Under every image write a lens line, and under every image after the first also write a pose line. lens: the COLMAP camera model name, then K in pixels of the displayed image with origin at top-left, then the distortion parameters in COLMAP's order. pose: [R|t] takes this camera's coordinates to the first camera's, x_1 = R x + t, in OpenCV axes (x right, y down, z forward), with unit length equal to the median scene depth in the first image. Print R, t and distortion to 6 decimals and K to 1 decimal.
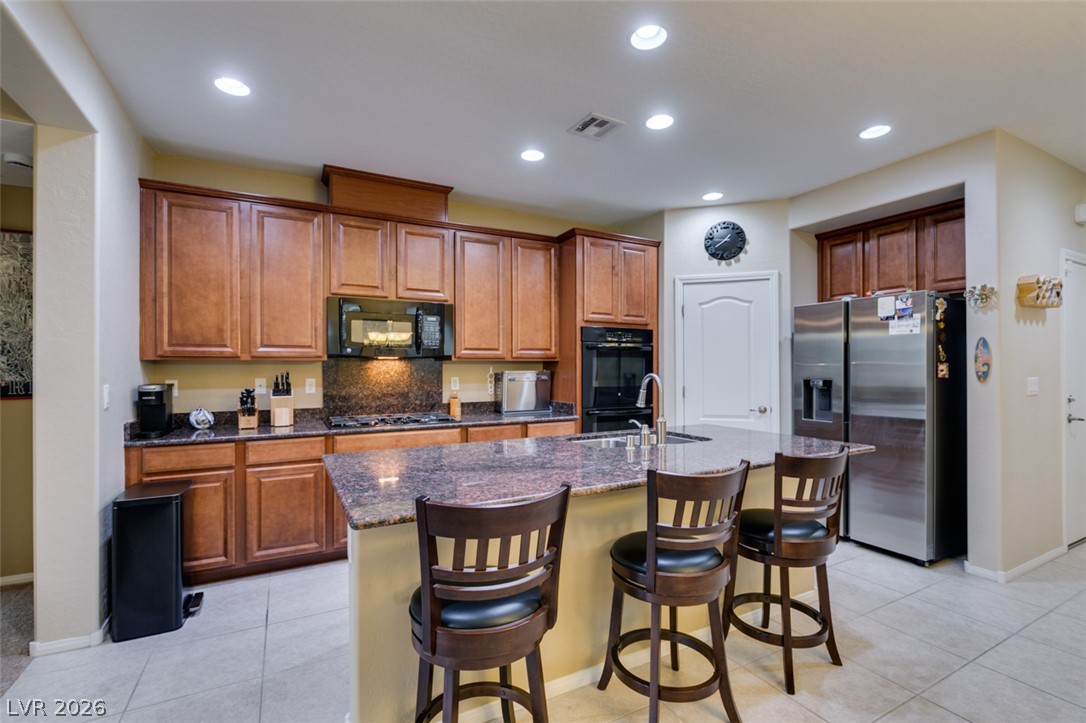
lens RADIAL K [[486.6, 0, 539.3], [0, 486.6, 365.6], [0, 0, 1]] dist [-0.000673, -0.000337]
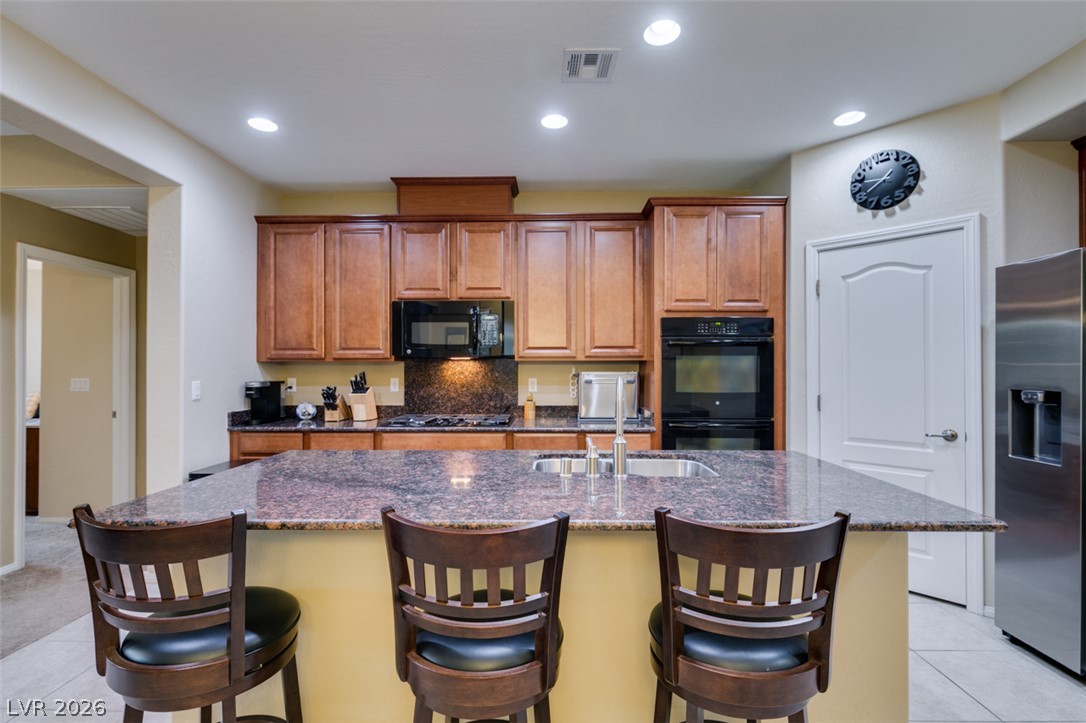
lens RADIAL K [[486.6, 0, 542.1], [0, 486.6, 366.2], [0, 0, 1]] dist [-0.000673, -0.000337]
pose [[0.873541, -0.000387, -0.486750, 0.327845], [0.000223, 1.000000, -0.000395, 0.000630], [0.486750, 0.000236, 0.873541, 0.203013]]
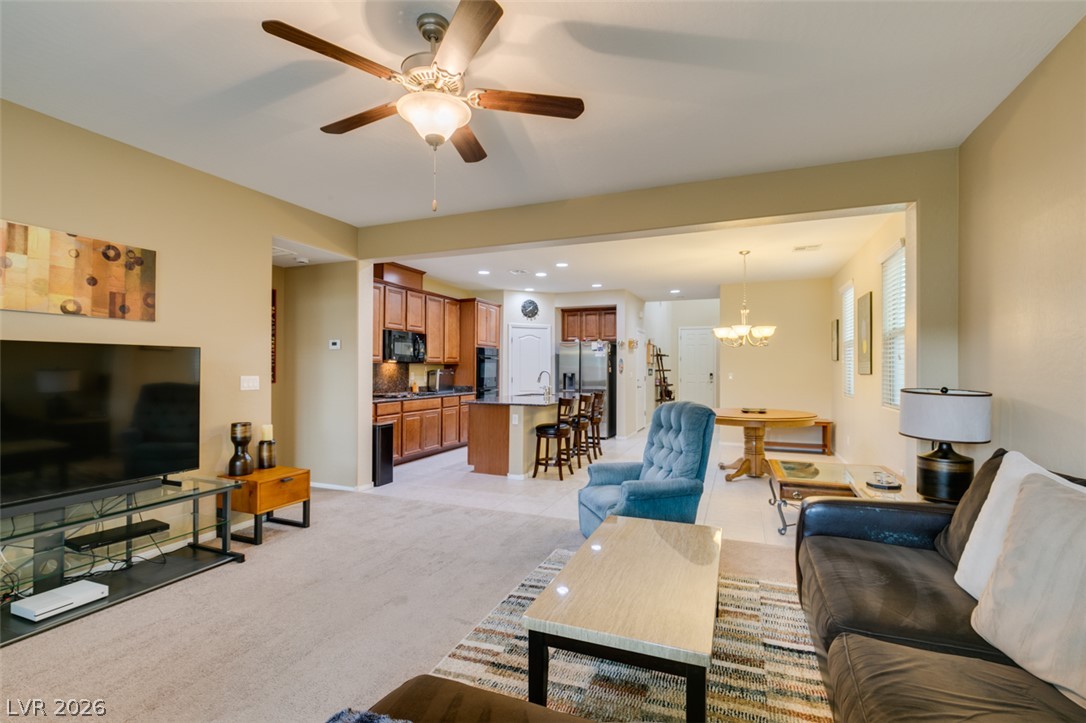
lens RADIAL K [[486.6, 0, 541.3], [0, 486.6, 365.1], [0, 0, 1]] dist [-0.000673, -0.000337]
pose [[0.769673, 0.010267, 0.638356, -1.040096], [-0.009255, 0.999945, -0.004923, 0.000847], [-0.638372, -0.002119, 0.769725, -0.746048]]
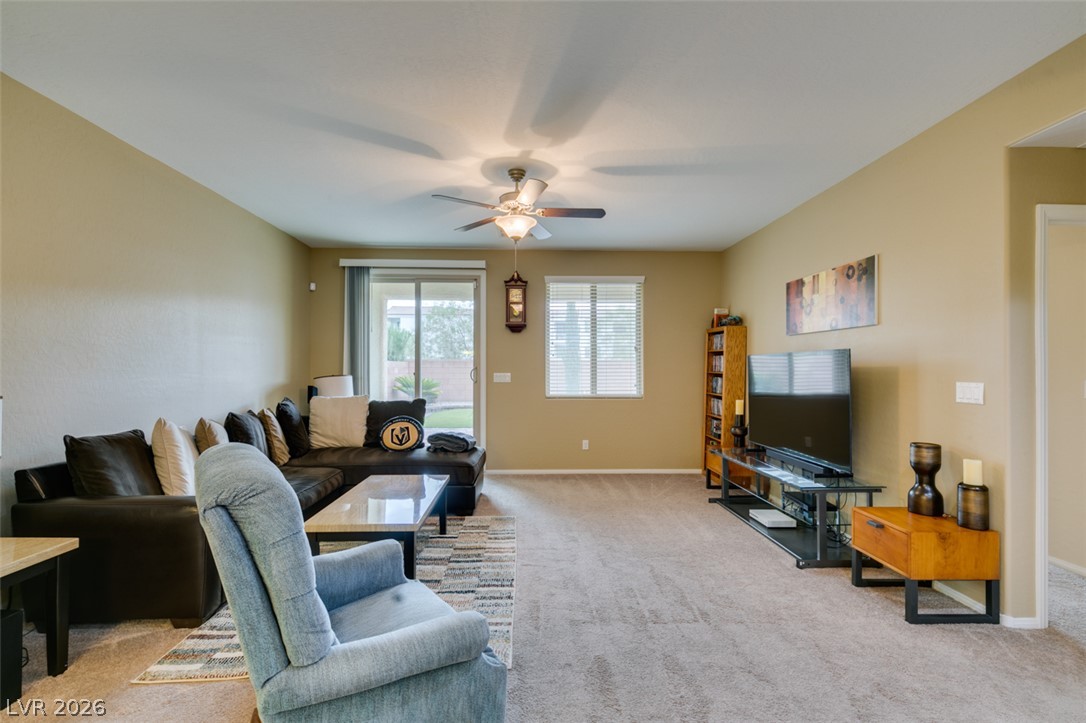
lens RADIAL K [[486.6, 0, 541.5], [0, 486.6, 368.1], [0, 0, 1]] dist [-0.000673, -0.000337]
pose [[-0.437497, 0.002130, -0.899217, 0.013449], [0.002623, 0.999996, 0.001093, 0.001892], [0.899216, -0.001880, -0.437501, 0.181002]]
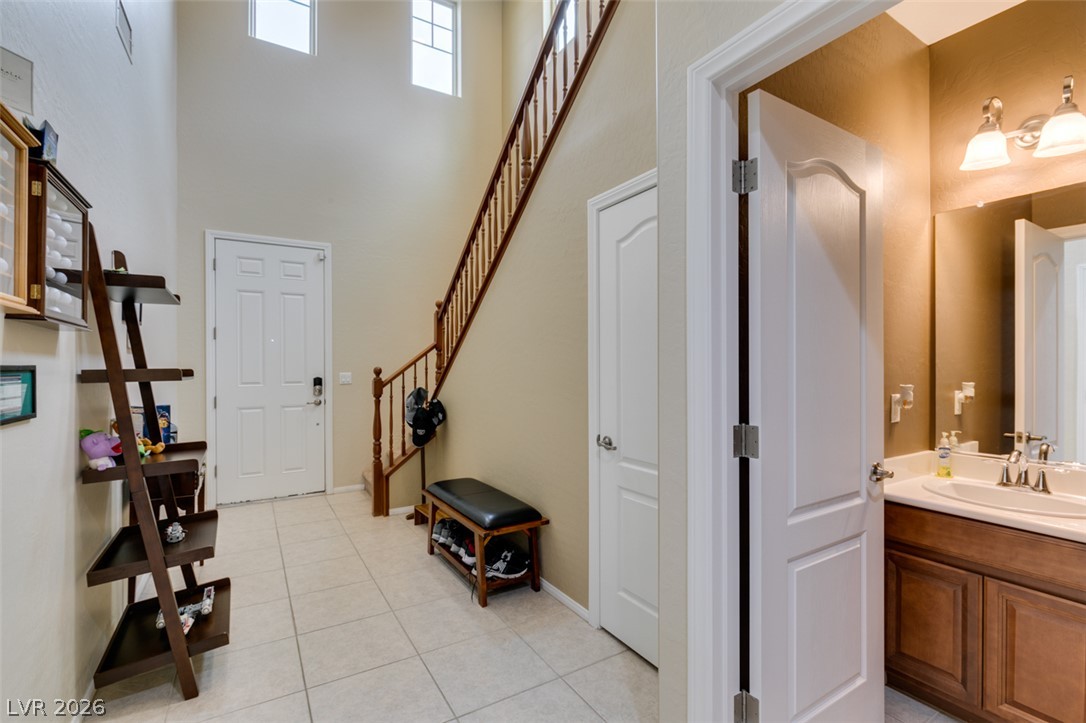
lens RADIAL K [[486.6, 0, 535.2], [0, 486.6, 364.2], [0, 0, 1]] dist [-0.000673, -0.000337]
pose [[-0.041620, 0.007151, 0.999108, 0.984816], [-0.002013, 0.999972, -0.007241, 0.004316], [-0.999131, -0.002312, -0.041604, 0.738893]]
